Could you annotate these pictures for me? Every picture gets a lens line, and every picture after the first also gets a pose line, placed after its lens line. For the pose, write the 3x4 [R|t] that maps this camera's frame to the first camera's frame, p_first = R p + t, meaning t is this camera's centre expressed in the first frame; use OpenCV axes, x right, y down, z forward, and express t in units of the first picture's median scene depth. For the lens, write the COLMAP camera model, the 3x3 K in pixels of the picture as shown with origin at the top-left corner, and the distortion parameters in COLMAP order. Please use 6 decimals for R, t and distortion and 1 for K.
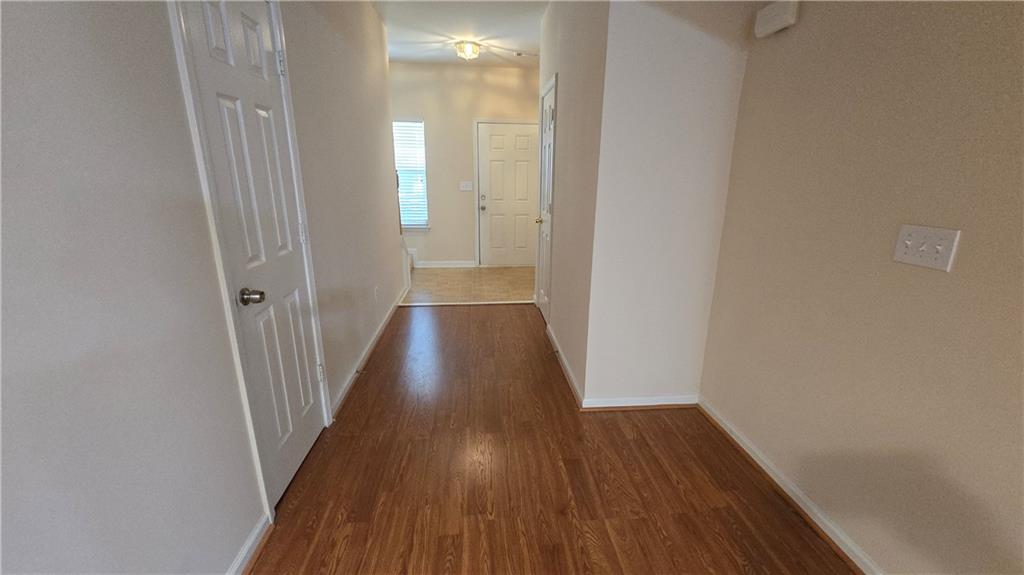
lens RADIAL K [[418.8, 0, 515.1], [0, 418.8, 288.7], [0, 0, 1]] dist [0.002307, -0.001114]
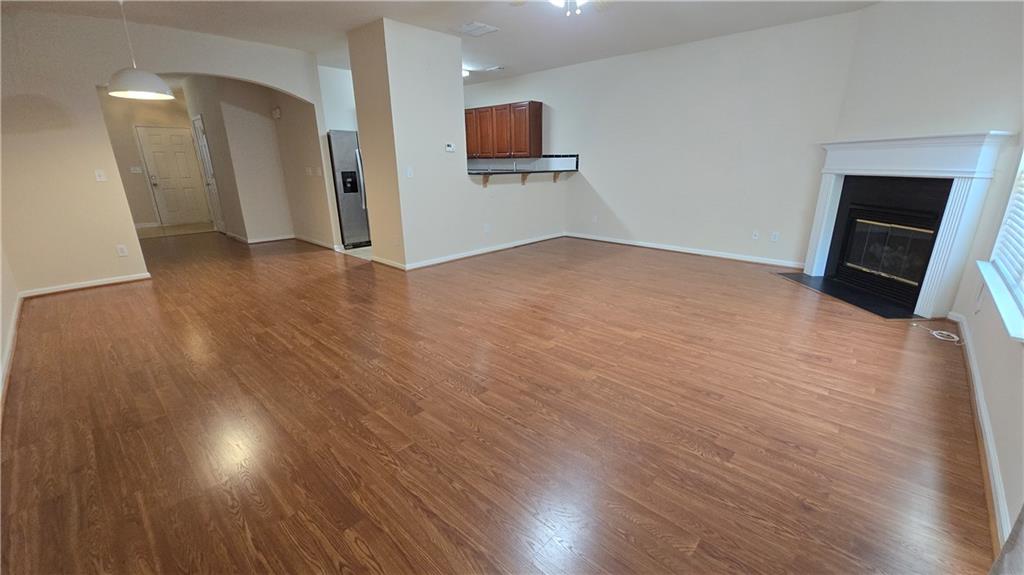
lens RADIAL K [[418.8, 0, 517.2], [0, 418.8, 294.3], [0, 0, 1]] dist [0.002307, -0.001114]
pose [[0.747379, -0.220870, 0.626611, -0.168137], [0.195732, 0.974465, 0.110028, 0.339770], [-0.634912, 0.040415, 0.771526, -1.169146]]
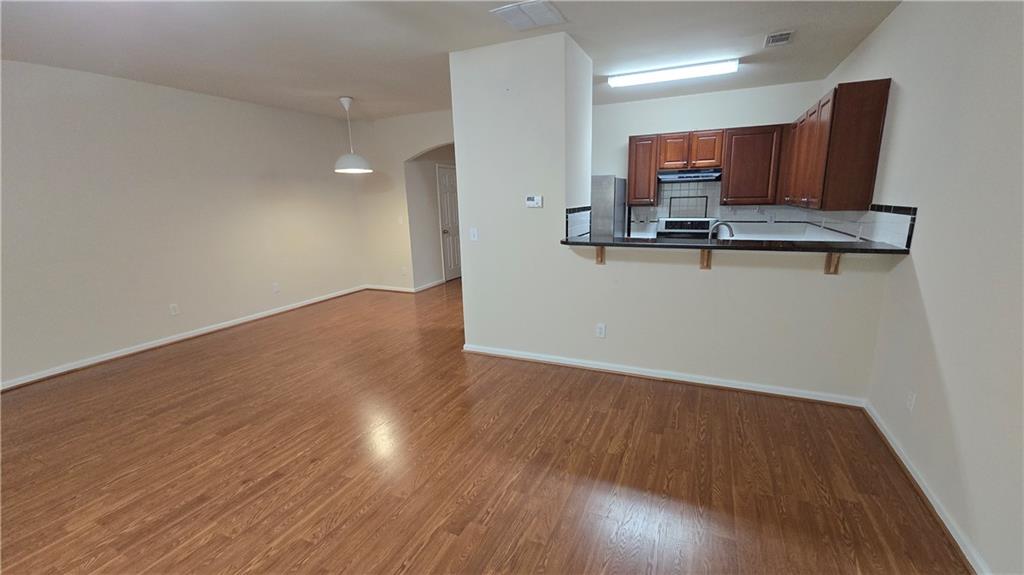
lens RADIAL K [[418.8, 0, 523.8], [0, 418.8, 290.6], [0, 0, 1]] dist [0.002307, -0.001114]
pose [[0.874790, 0.072648, -0.479024, 0.812068], [-0.095724, 0.995121, -0.023891, 0.229259], [0.474952, 0.066753, 0.877476, -0.877750]]
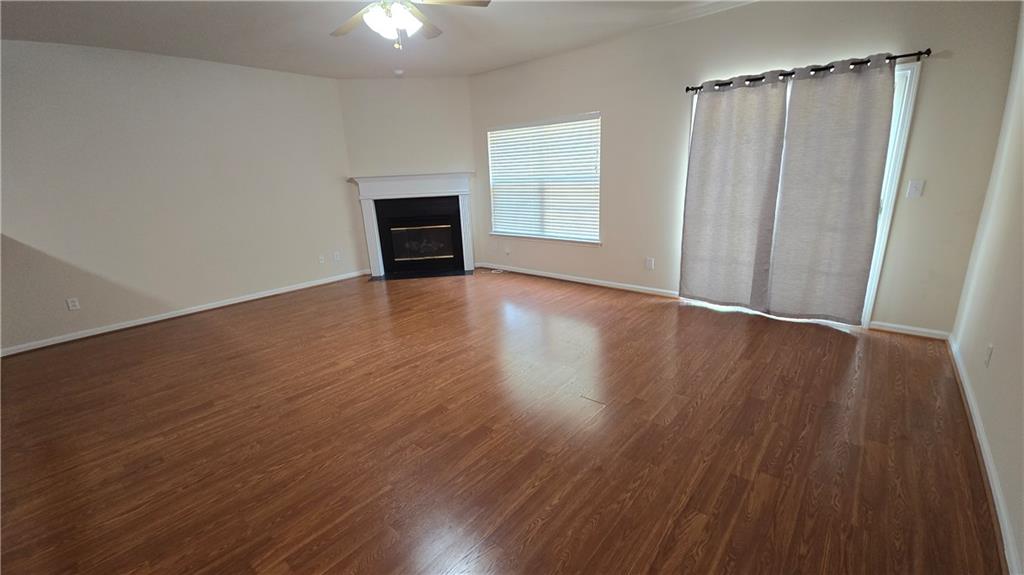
lens RADIAL K [[418.8, 0, 527.4], [0, 418.8, 294.3], [0, 0, 1]] dist [0.002307, -0.001114]
pose [[-0.711341, -0.185425, 0.677946, -0.230640], [0.216822, 0.859634, 0.462621, 0.092468], [-0.668567, 0.476075, -0.571288, -0.390373]]
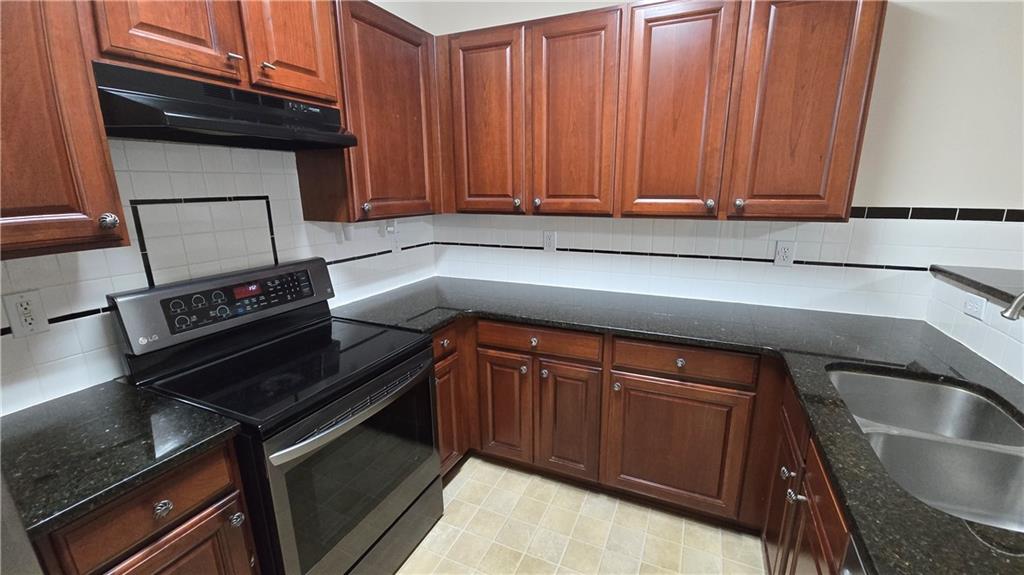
lens RADIAL K [[418.8, 0, 520.4], [0, 418.8, 291.0], [0, 0, 1]] dist [0.002307, -0.001114]
pose [[0.488768, -0.228650, 0.841917, 0.470061], [0.245363, 0.962118, 0.118851, -0.009301], [-0.837199, 0.148485, 0.526355, -0.028017]]
